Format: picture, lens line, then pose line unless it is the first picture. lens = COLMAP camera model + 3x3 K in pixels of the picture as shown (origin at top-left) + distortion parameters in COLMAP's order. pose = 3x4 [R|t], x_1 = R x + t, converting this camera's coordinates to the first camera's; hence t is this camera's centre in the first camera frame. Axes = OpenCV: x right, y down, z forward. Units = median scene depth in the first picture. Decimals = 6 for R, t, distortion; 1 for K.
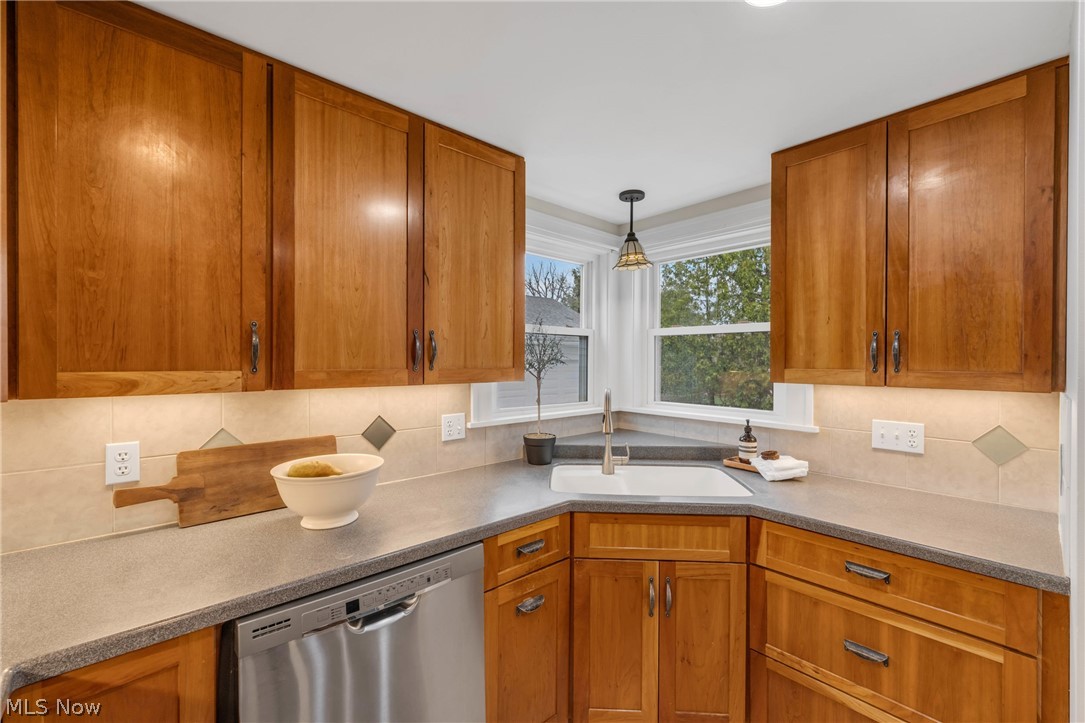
lens RADIAL K [[445.3, 0, 546.1], [0, 445.3, 360.8], [0, 0, 1]] dist [0.000257, -0.000043]
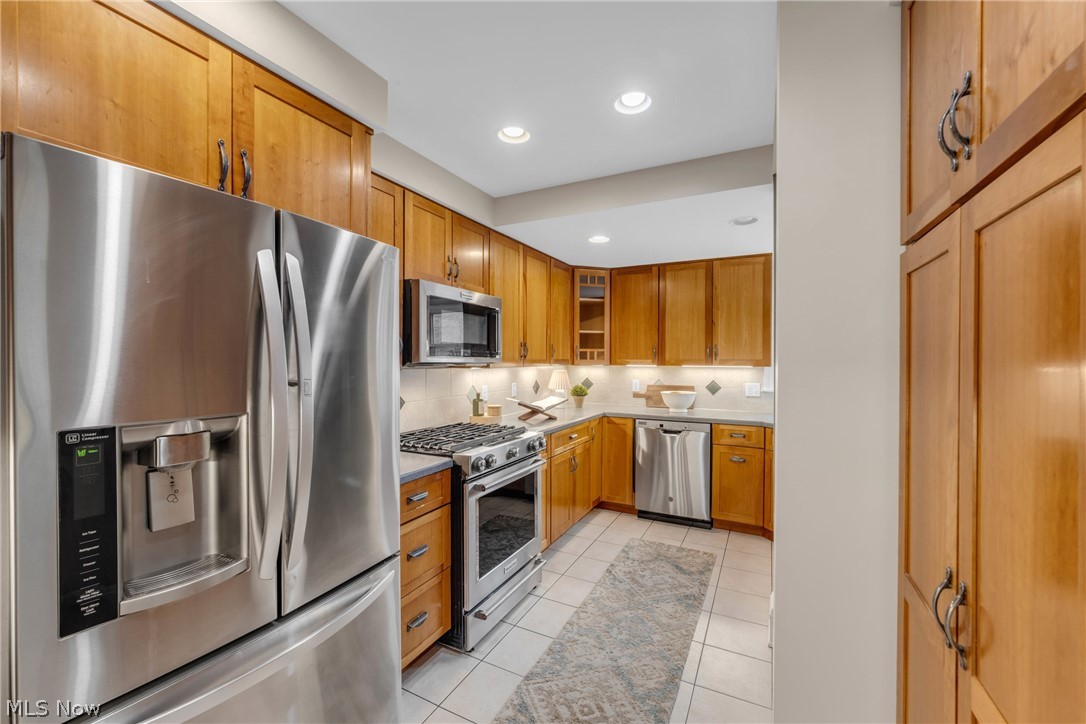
lens RADIAL K [[445.7, 0, 545.5], [0, 445.7, 361.0], [0, 0, 1]] dist [0.000257, -0.000043]
pose [[0.354256, 0.003662, -0.935141, 1.999332], [-0.002309, 0.999993, 0.003041, 0.022730], [0.935145, 0.001082, 0.354262, -0.874488]]
